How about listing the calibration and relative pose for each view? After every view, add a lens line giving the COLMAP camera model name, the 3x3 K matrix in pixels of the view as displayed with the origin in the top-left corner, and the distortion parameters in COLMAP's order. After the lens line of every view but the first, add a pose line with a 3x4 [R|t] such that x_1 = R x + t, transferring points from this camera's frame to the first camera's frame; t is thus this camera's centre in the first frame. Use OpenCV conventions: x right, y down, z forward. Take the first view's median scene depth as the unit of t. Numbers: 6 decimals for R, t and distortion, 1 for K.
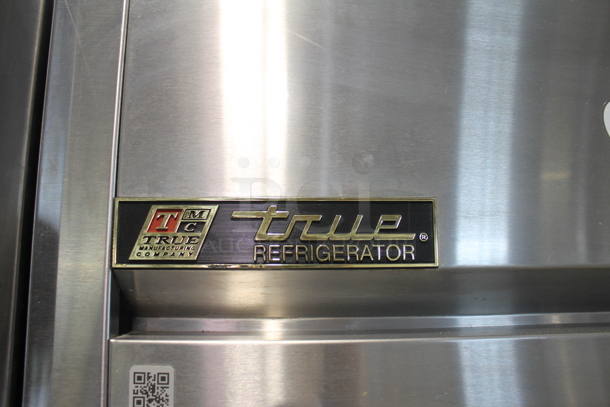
lens RADIAL K [[533.0, 0, 304.2], [0, 533.0, 202.6], [0, 0, 1]] dist [-0.132165, 0.092192]
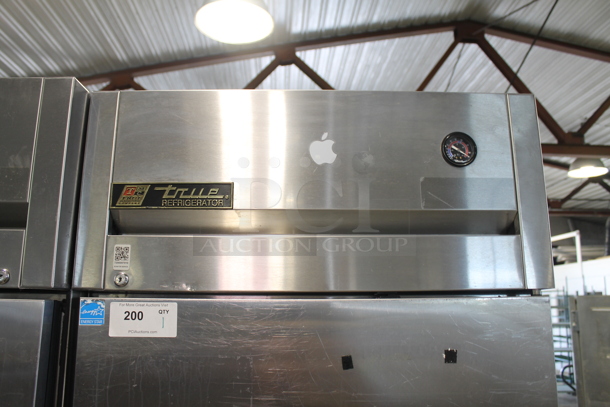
lens RADIAL K [[533.0, 0, 302.0], [0, 533.0, 199.8], [0, 0, 1]] dist [-0.132165, 0.092192]
pose [[0.998542, -0.007985, -0.053395, 0.732611], [0.004851, 0.998272, -0.058559, 0.233446], [0.053771, 0.058215, 0.996855, -1.565104]]
